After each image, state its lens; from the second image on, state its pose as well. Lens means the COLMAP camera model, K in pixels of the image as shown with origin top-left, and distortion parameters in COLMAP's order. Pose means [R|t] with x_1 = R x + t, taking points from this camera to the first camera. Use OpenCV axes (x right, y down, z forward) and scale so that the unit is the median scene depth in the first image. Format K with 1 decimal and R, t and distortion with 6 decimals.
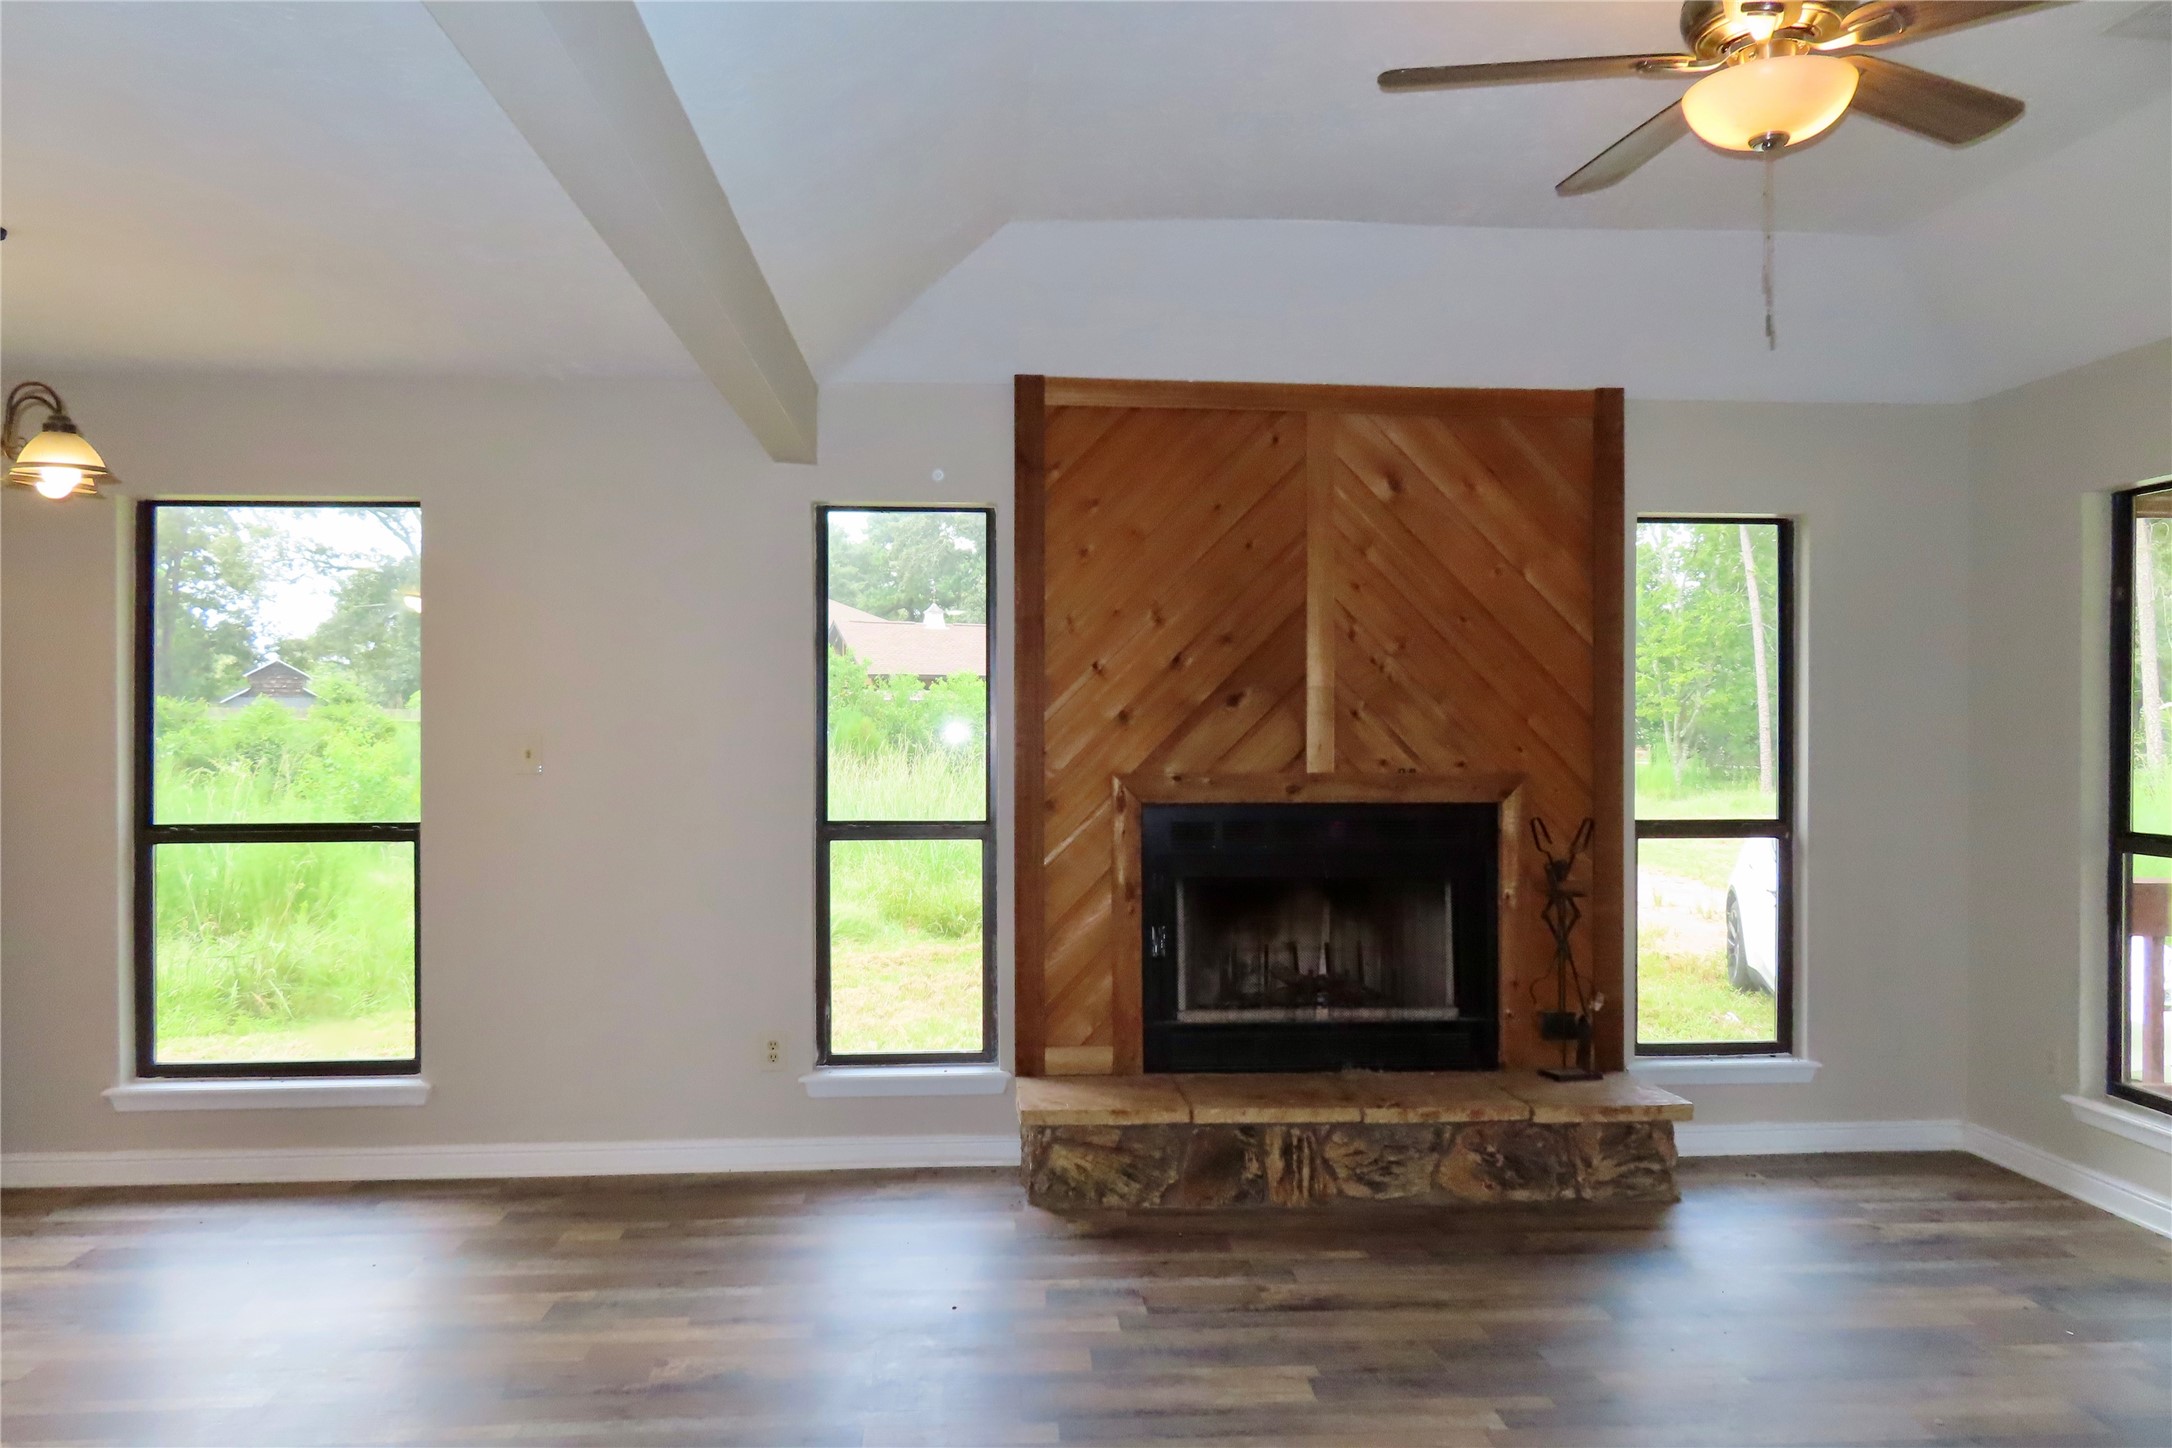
lens RADIAL K [[1569.1, 0, 1082.1], [0, 1569.1, 726.8], [0, 0, 1]] dist [-0.004824, 0.000646]
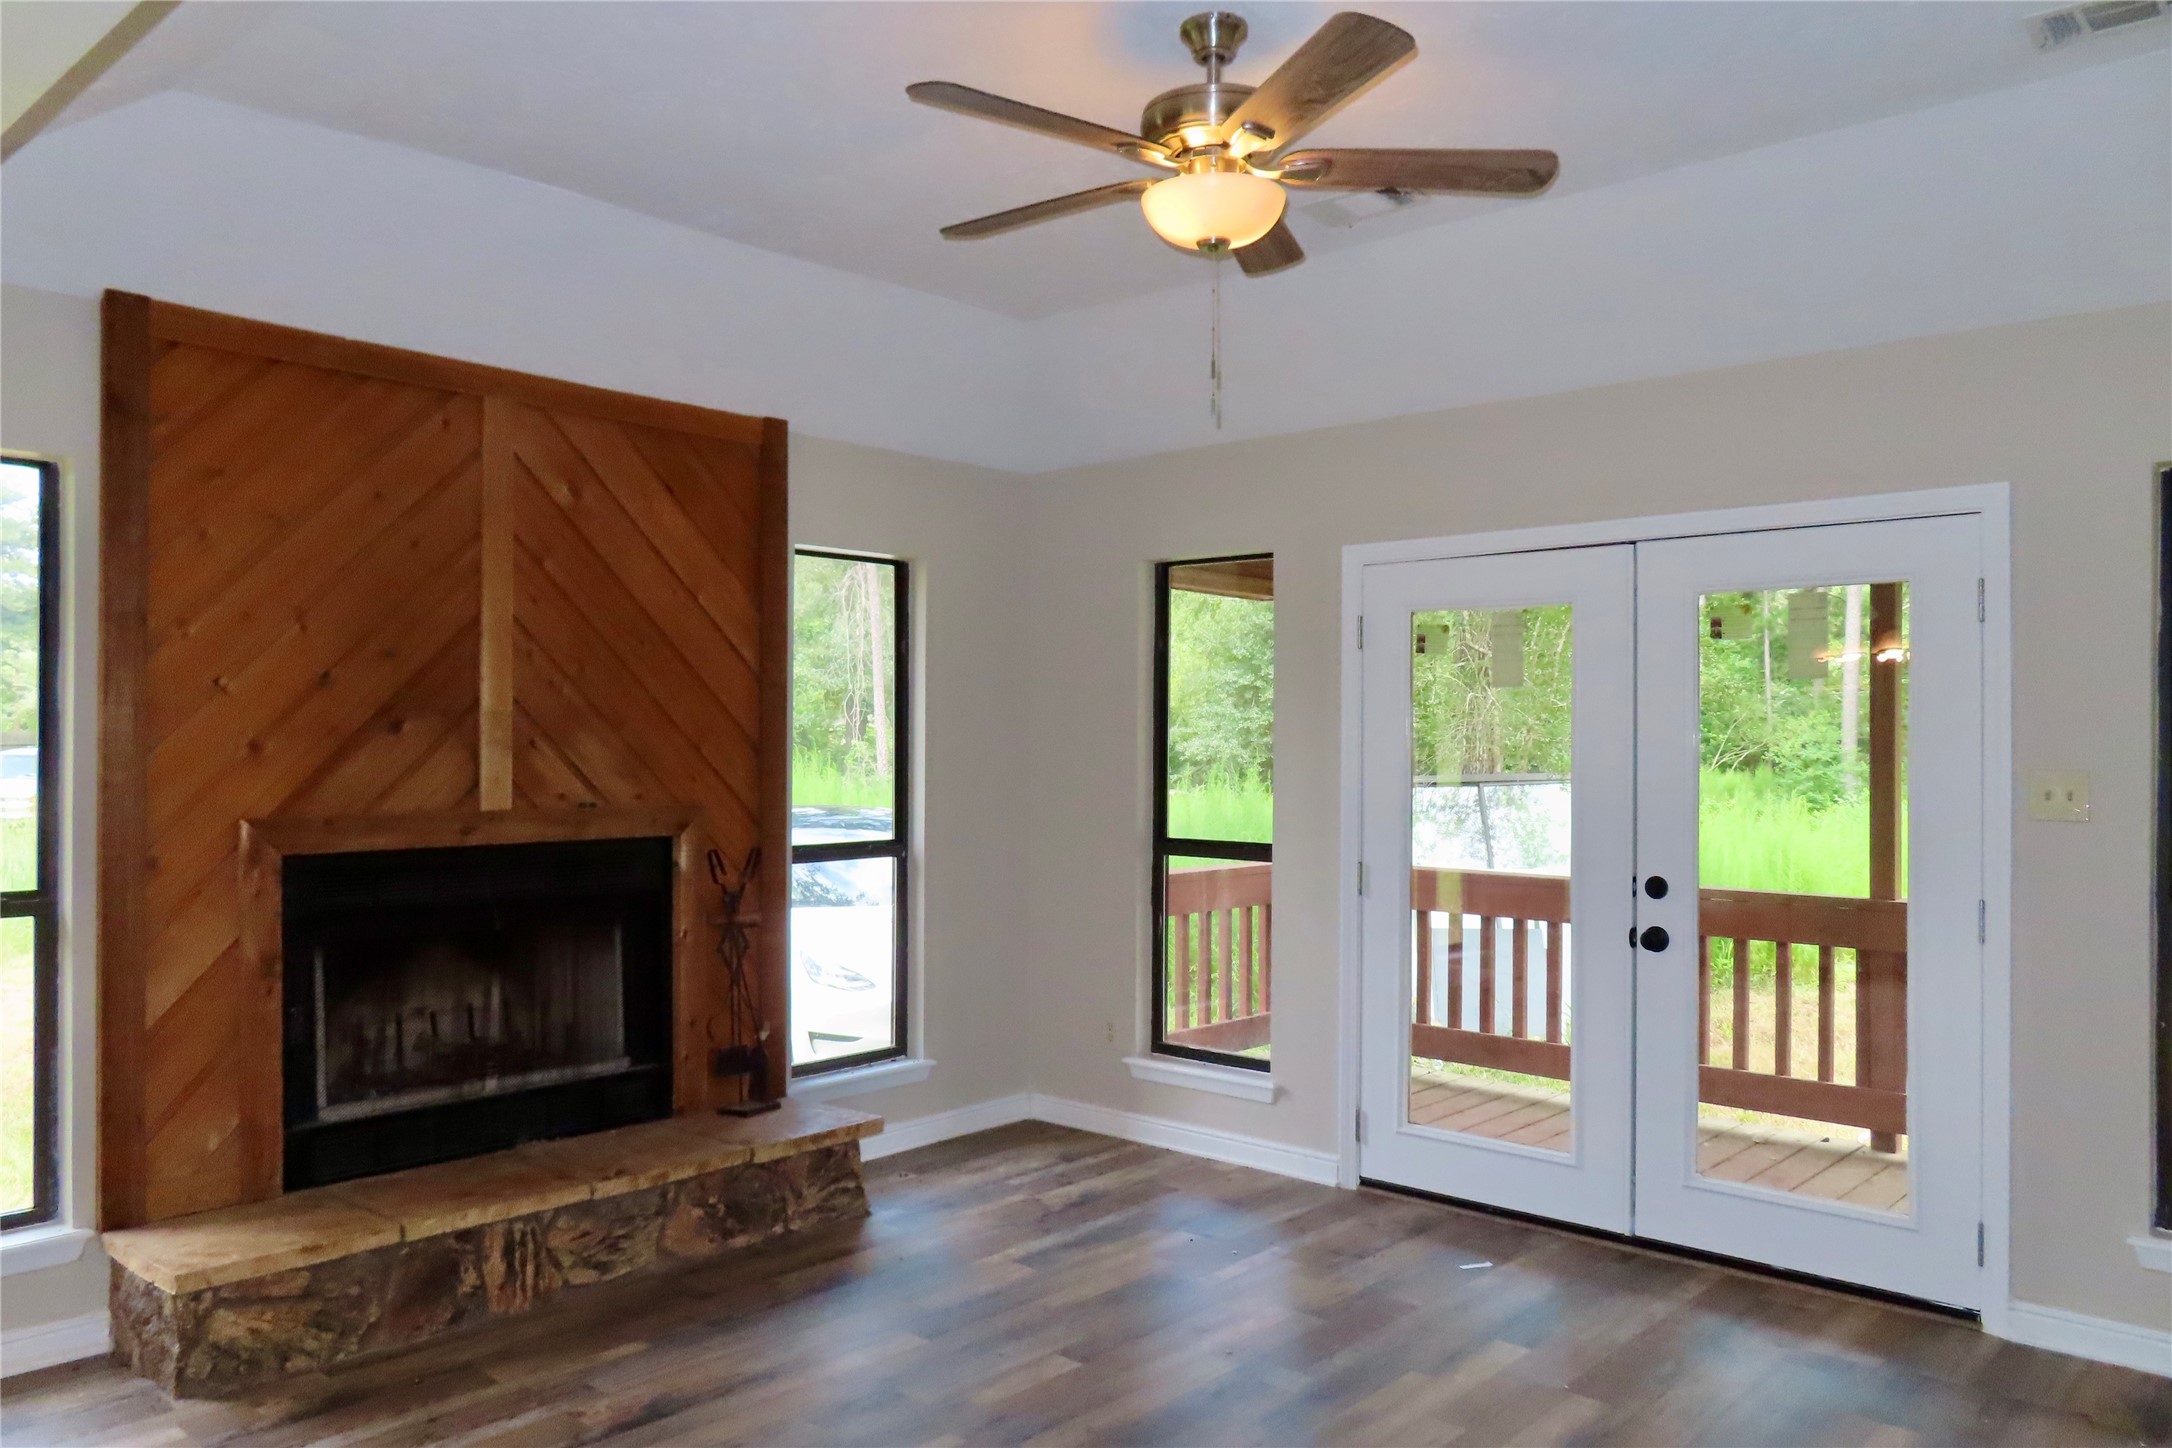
lens RADIAL K [[1569.1, 0, 1080.8], [0, 1569.1, 724.6], [0, 0, 1]] dist [-0.004824, 0.000646]
pose [[0.717009, 0.006374, 0.697035, -0.225822], [-0.000751, 0.999965, -0.008372, -0.011389], [-0.697064, 0.005479, 0.716988, 0.144535]]
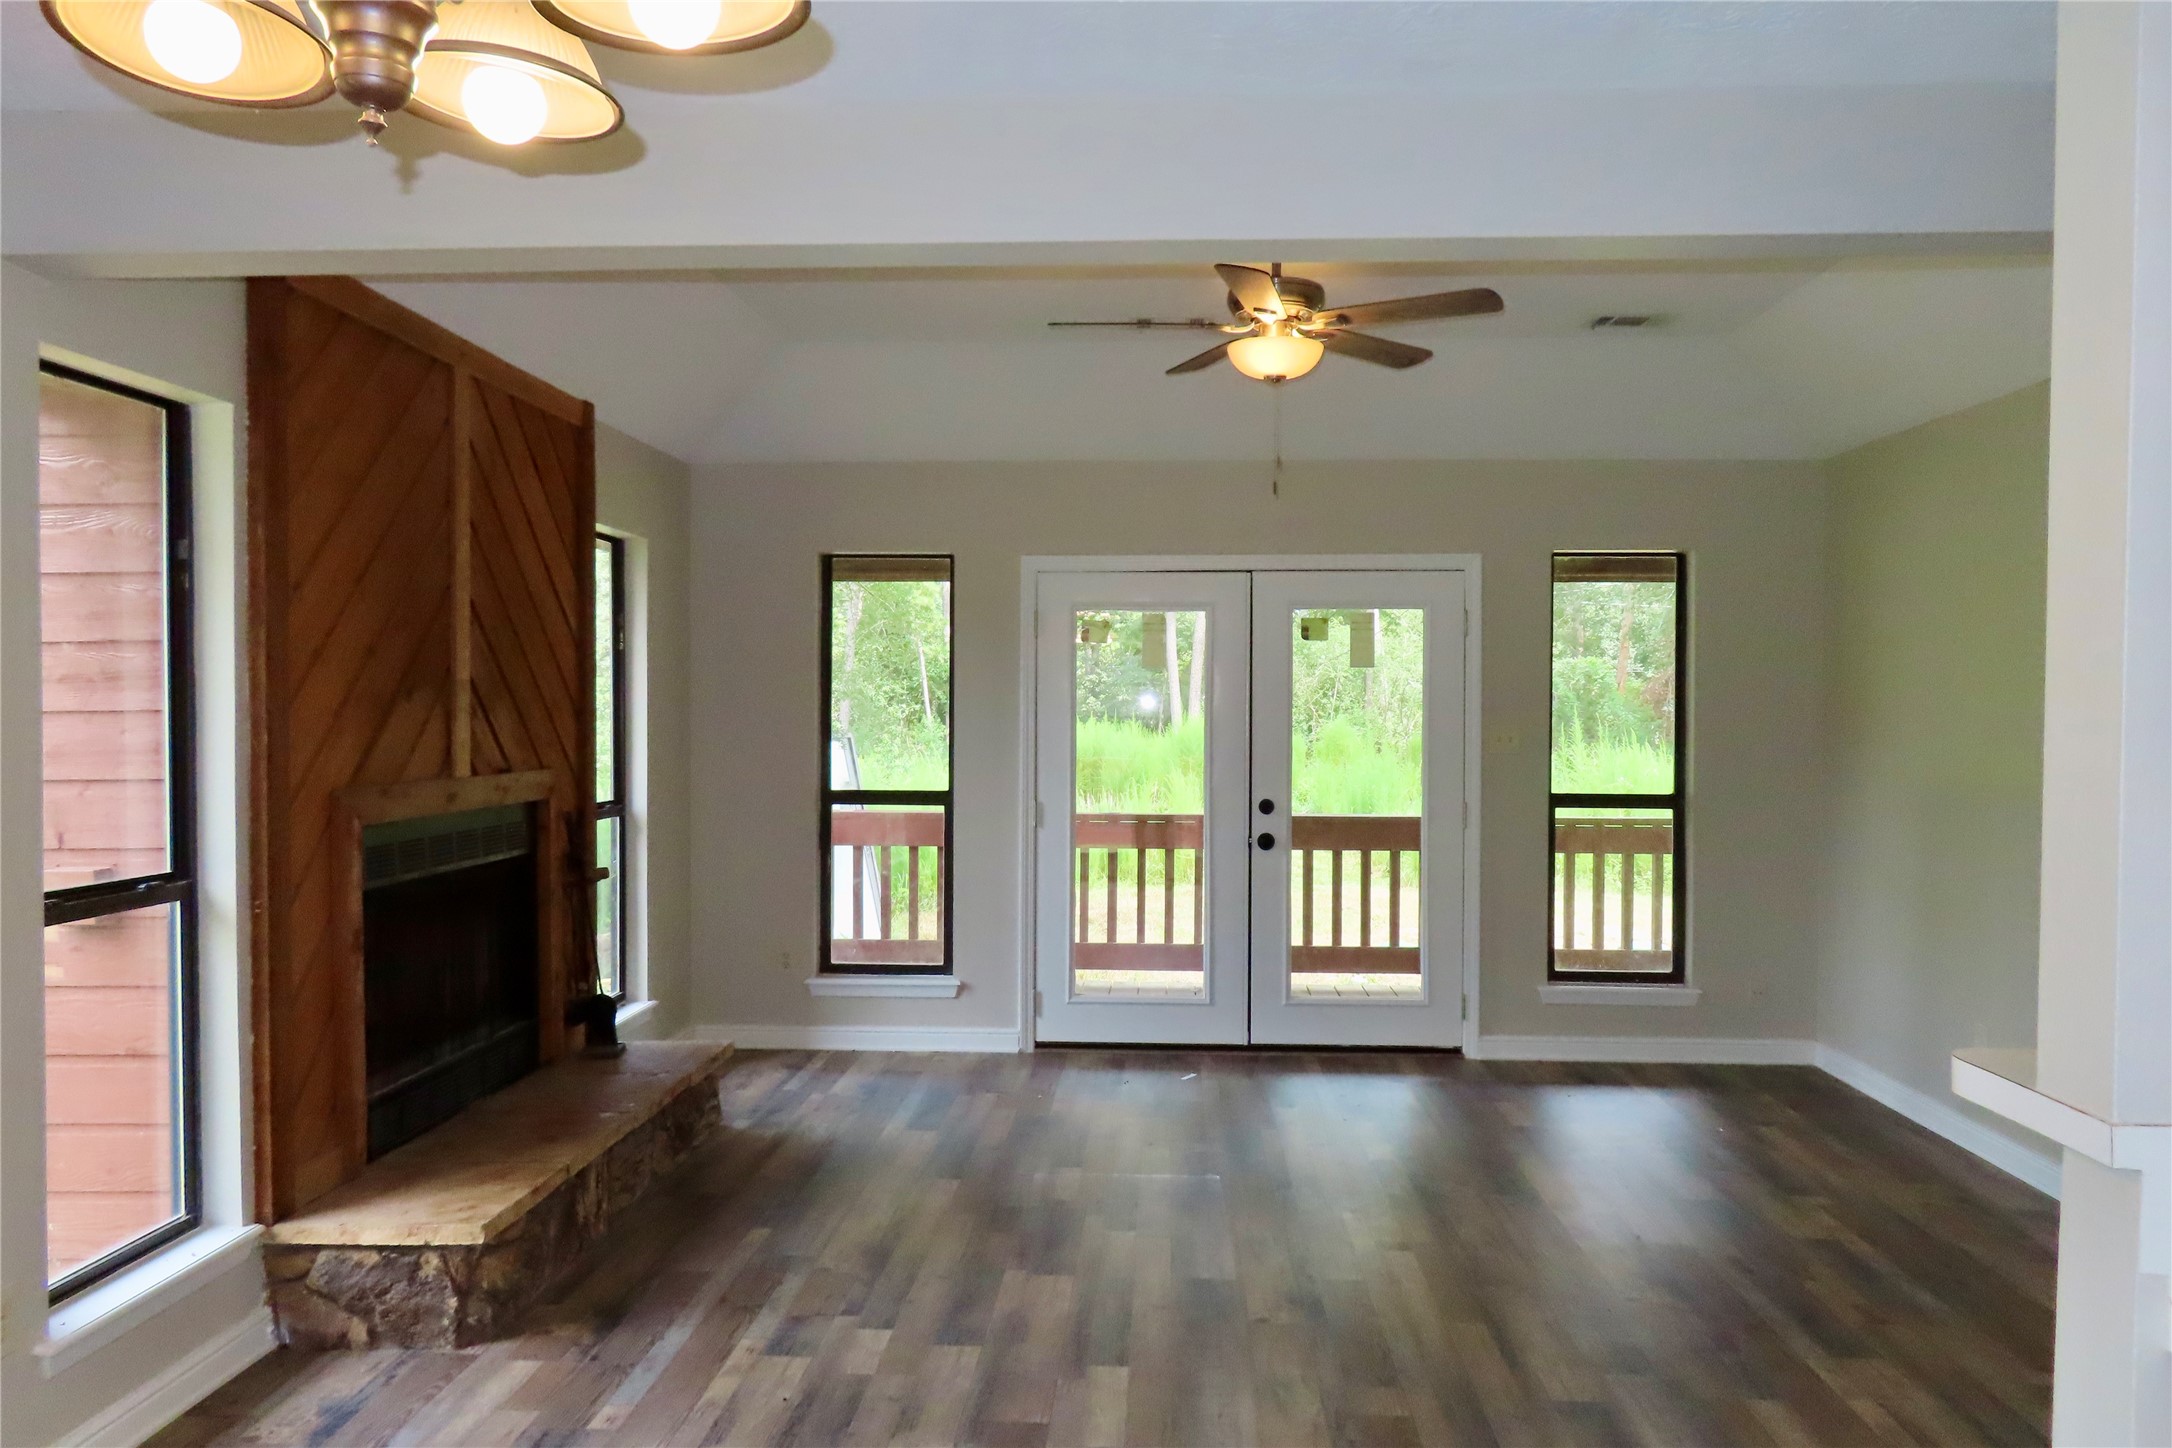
lens RADIAL K [[1569.1, 0, 1081.8], [0, 1569.1, 727.1], [0, 0, 1]] dist [-0.004824, 0.000646]
pose [[0.111195, -0.012320, 0.993722, -0.691122], [-0.002143, 0.999918, 0.012637, -0.009861], [-0.993796, -0.003534, 0.111159, 0.558238]]
